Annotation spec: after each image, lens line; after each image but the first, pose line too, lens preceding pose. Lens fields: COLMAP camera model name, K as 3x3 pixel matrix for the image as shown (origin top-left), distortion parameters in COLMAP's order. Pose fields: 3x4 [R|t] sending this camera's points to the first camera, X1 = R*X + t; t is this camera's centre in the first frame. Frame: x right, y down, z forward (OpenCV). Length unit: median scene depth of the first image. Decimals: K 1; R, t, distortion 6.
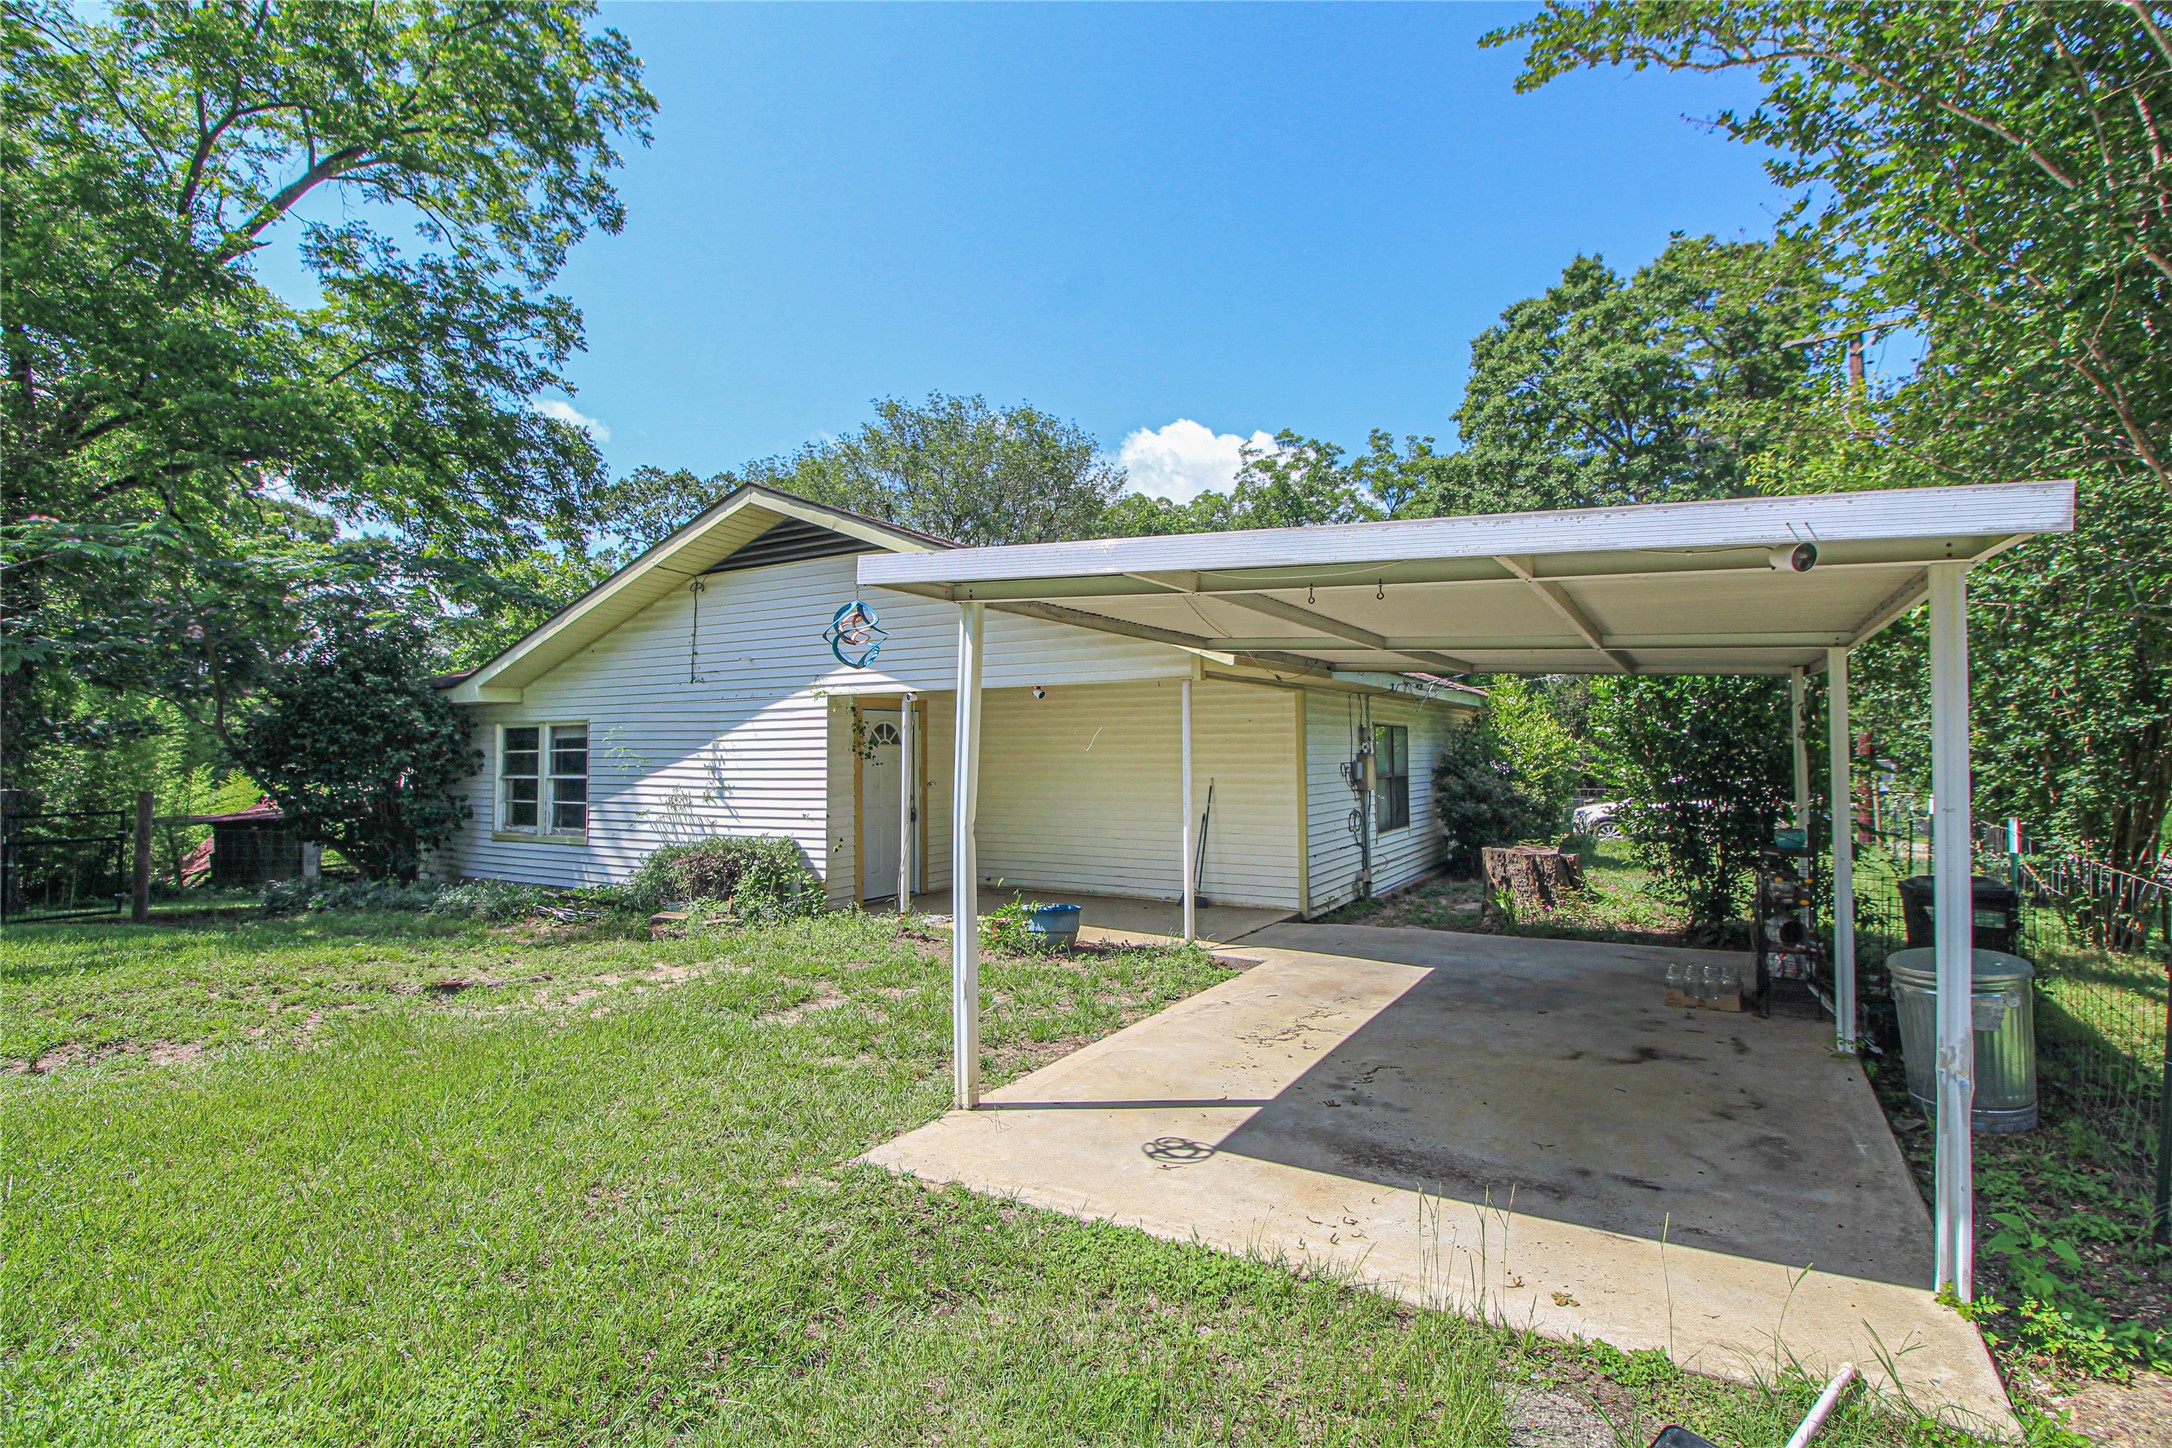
lens RADIAL K [[1028.9, 0, 1112.3], [0, 1028.9, 710.0], [0, 0, 1]] dist [-0.000314, -0.011723]
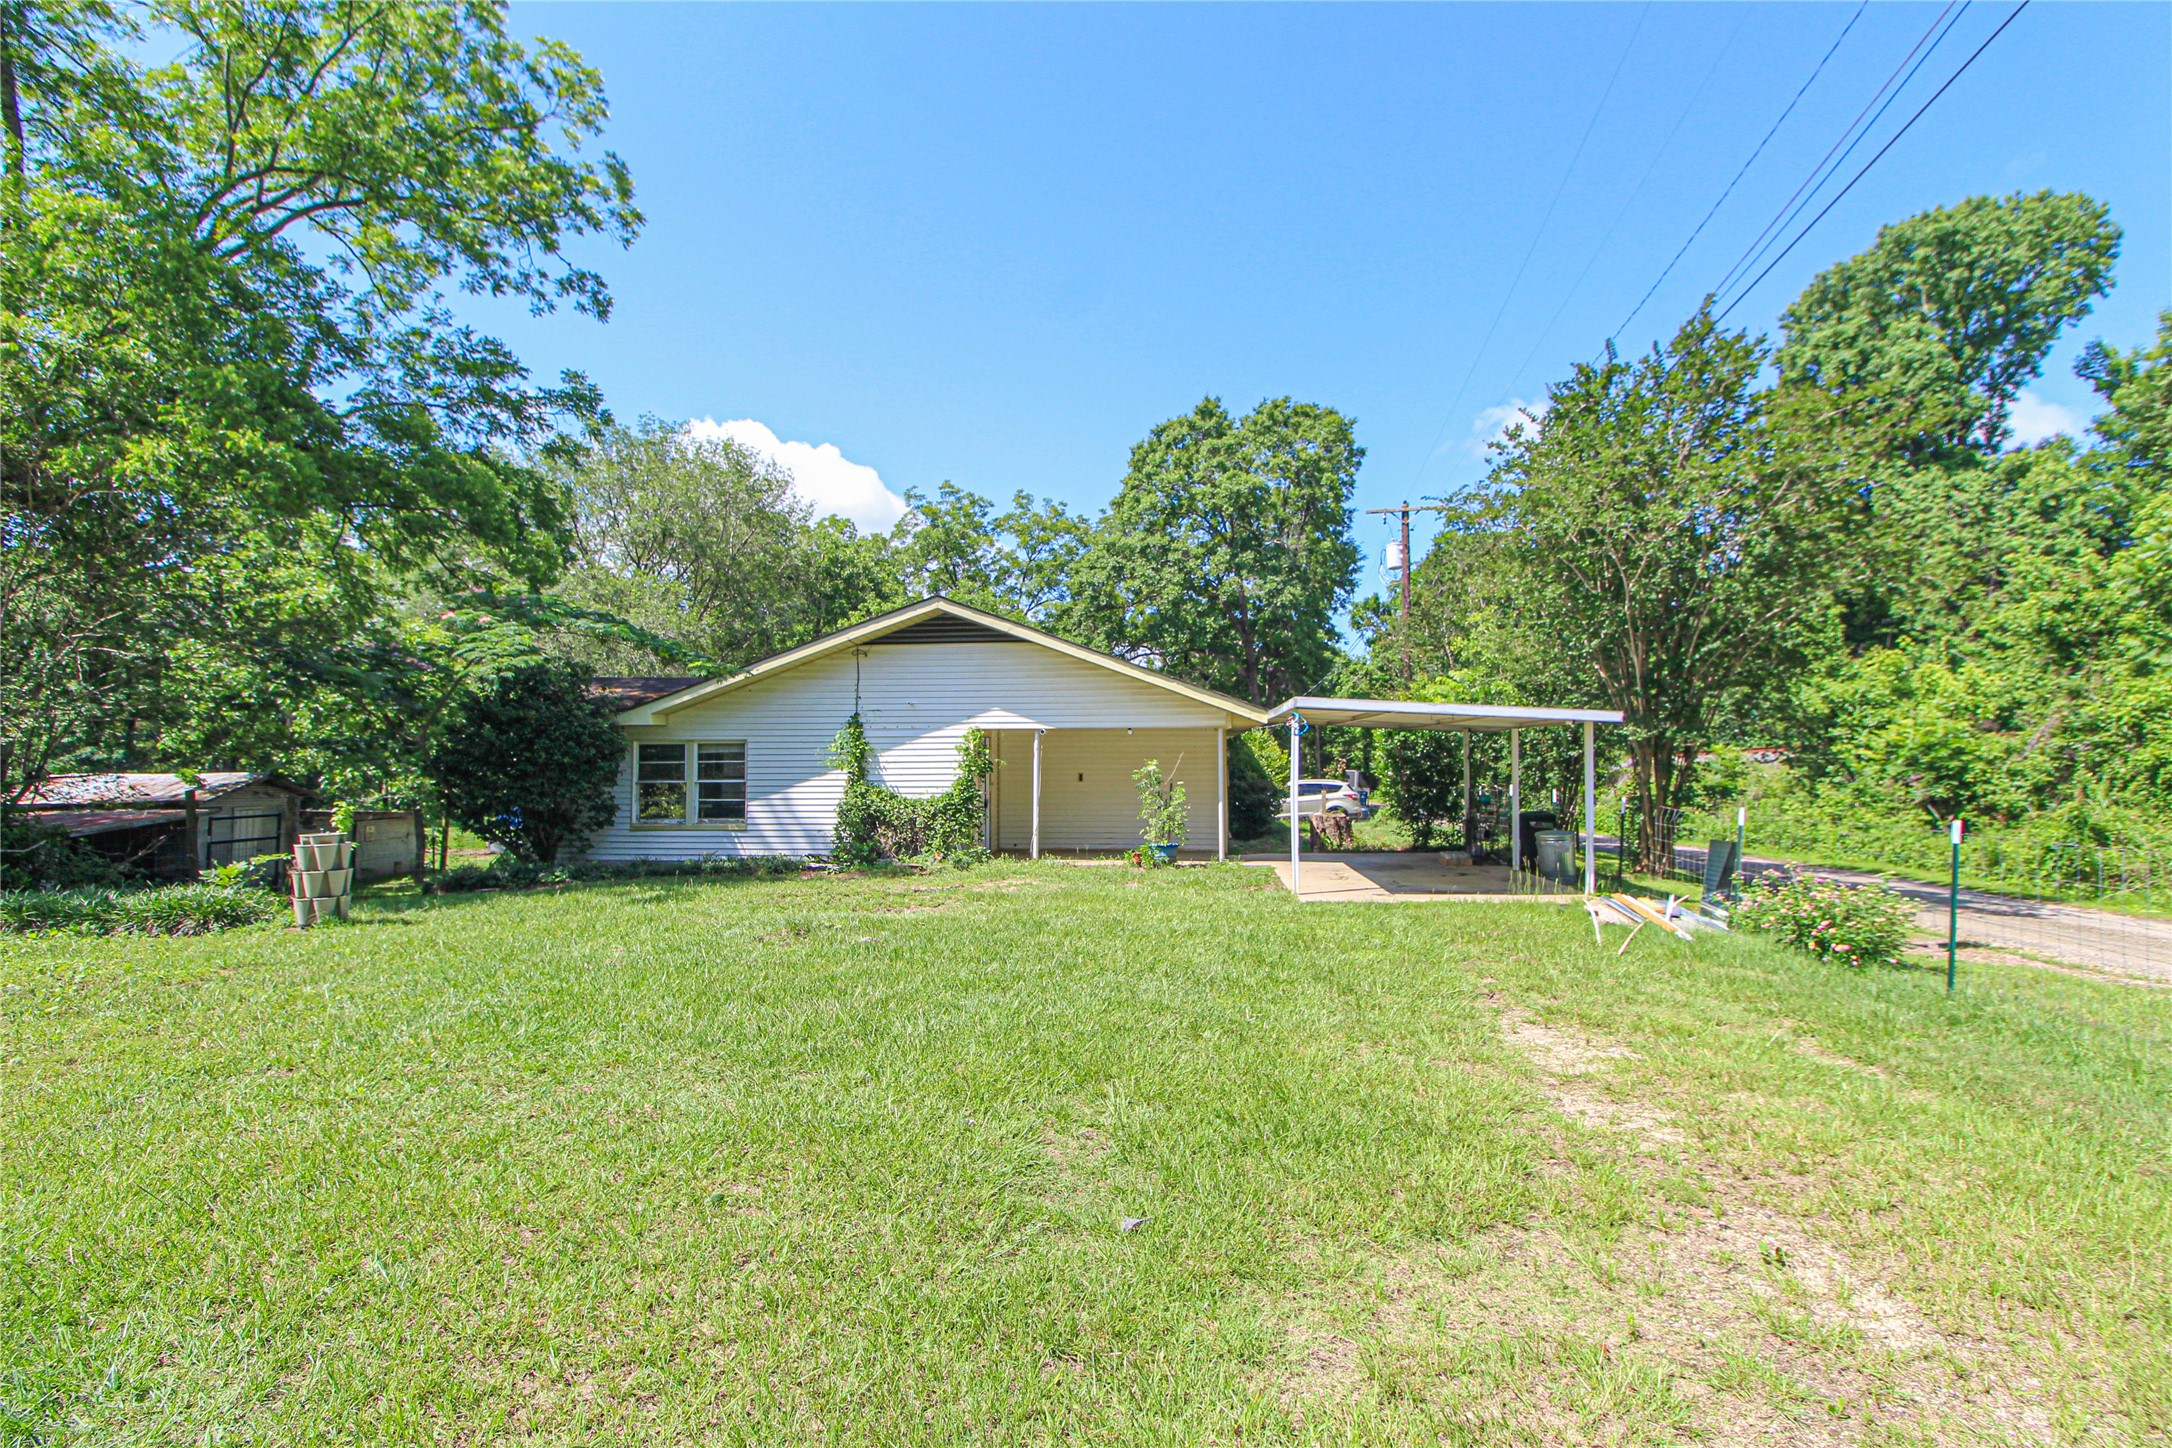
lens RADIAL K [[1028.9, 0, 1112.3], [0, 1028.9, 710.0], [0, 0, 1]] dist [-0.000314, -0.011723]
pose [[0.900351, 0.025014, 0.434445, -0.349992], [-0.020863, 0.999680, -0.014322, -0.011305], [-0.434664, 0.003831, 0.900584, -0.248879]]
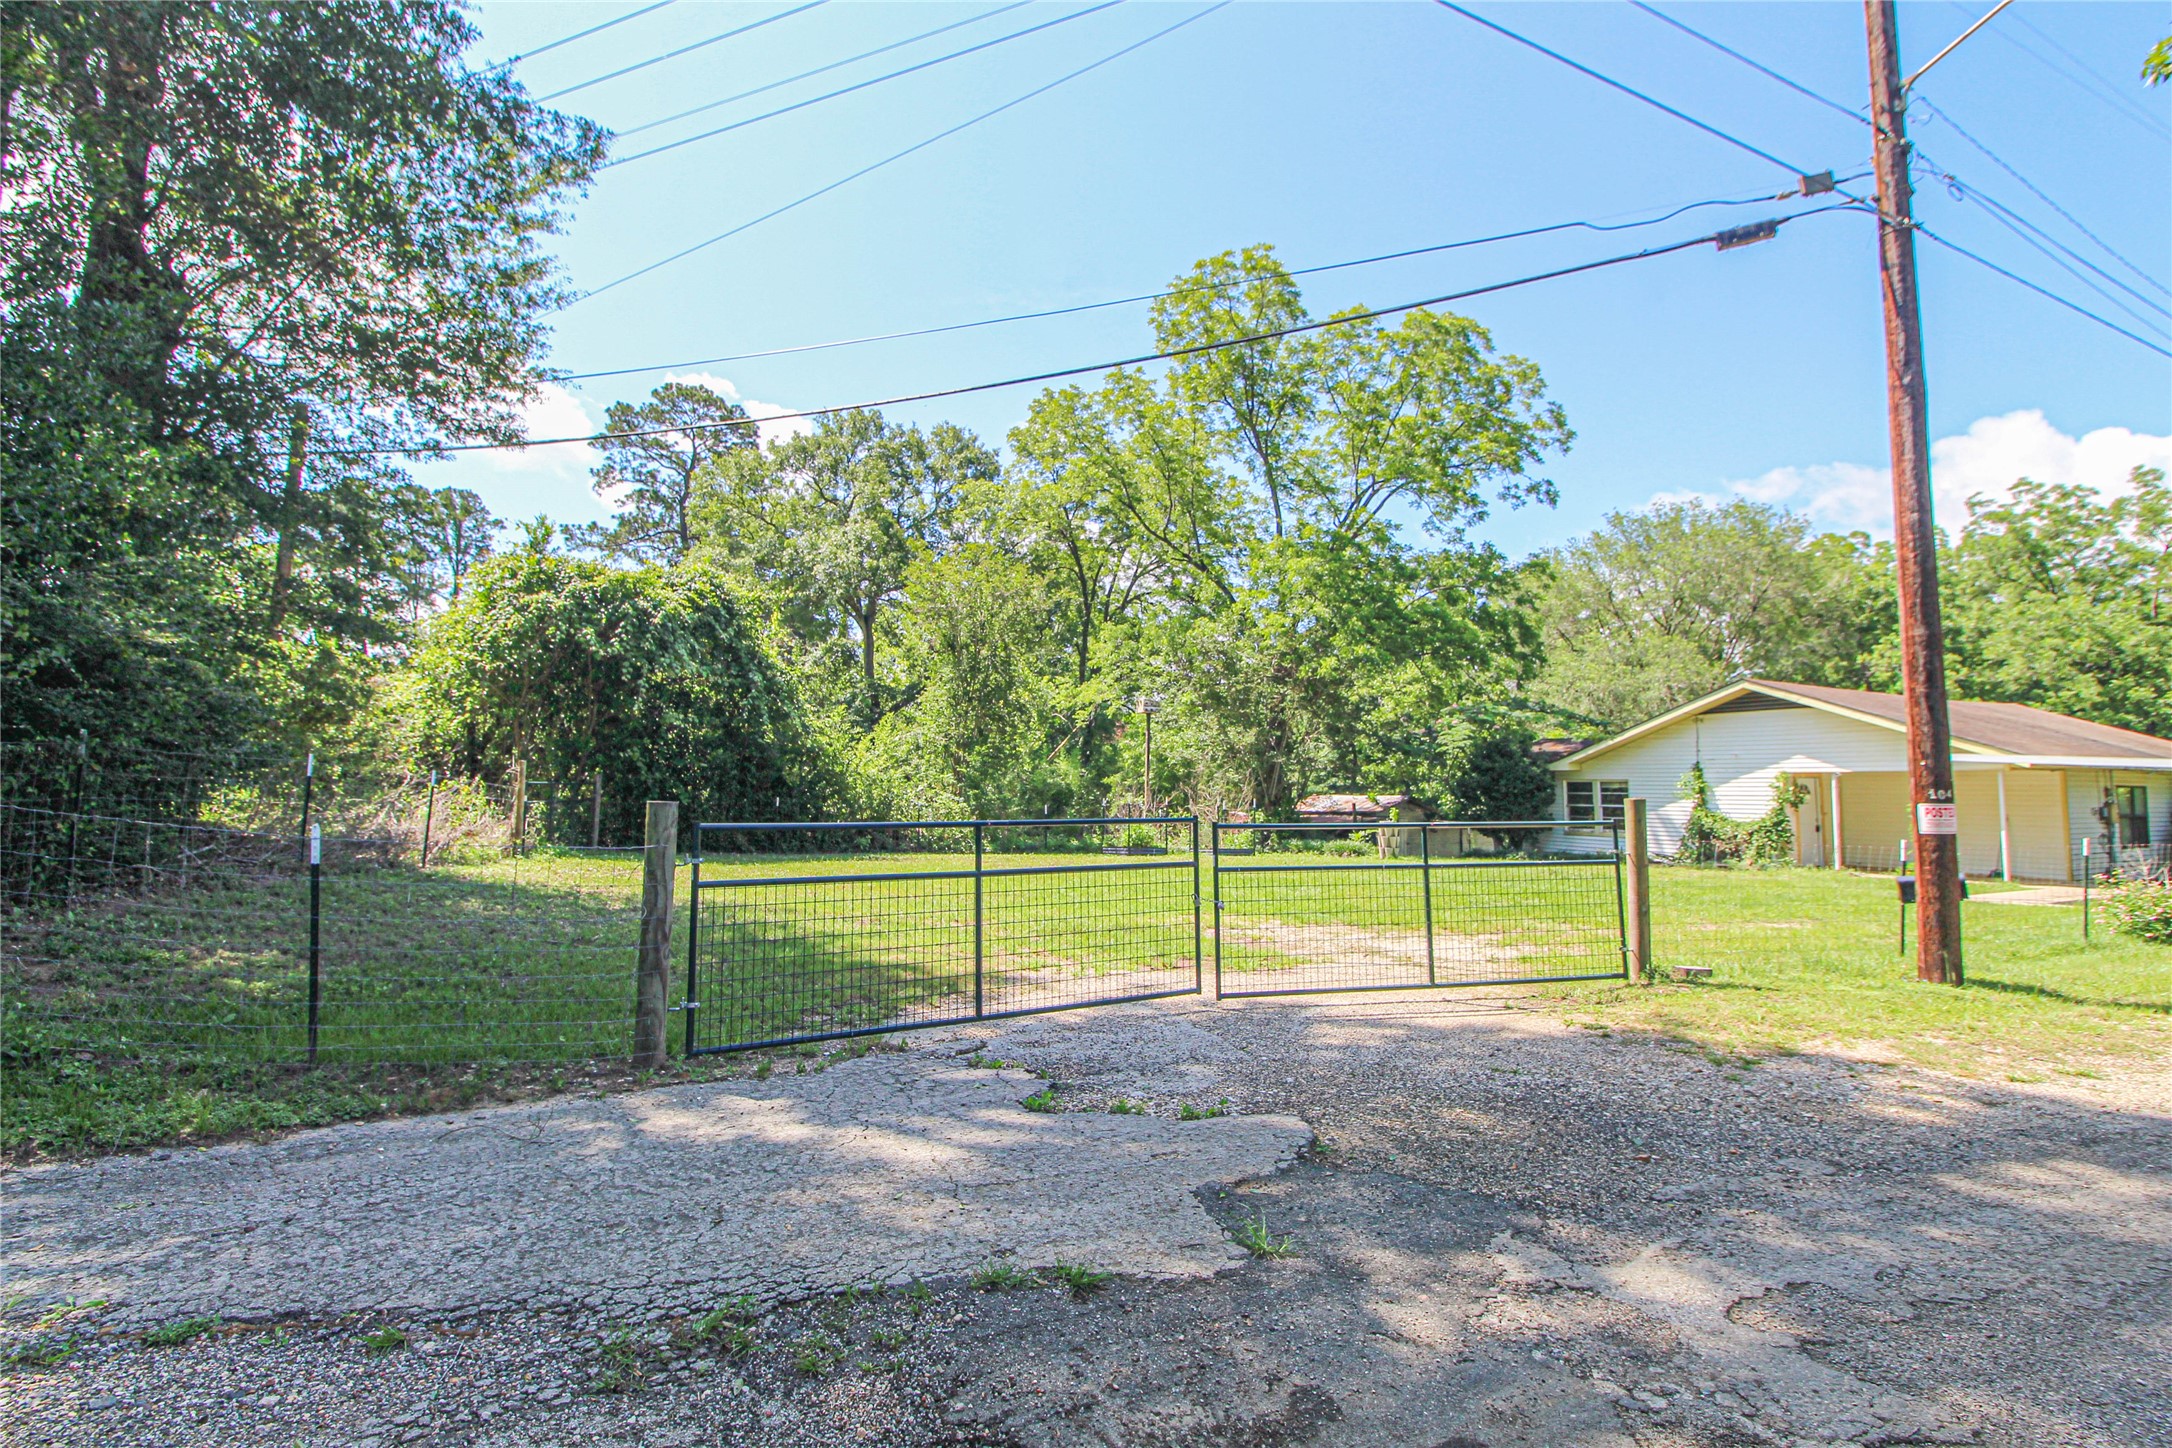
lens RADIAL K [[1033.7, 0, 1101.9], [0, 1033.7, 716.7], [0, 0, 1]] dist [-0.000858, -0.012426]
pose [[0.846230, -0.020748, -0.532414, -0.150606], [0.007179, 0.999595, -0.027544, -0.036771], [0.532770, 0.019486, 0.846036, -0.745557]]
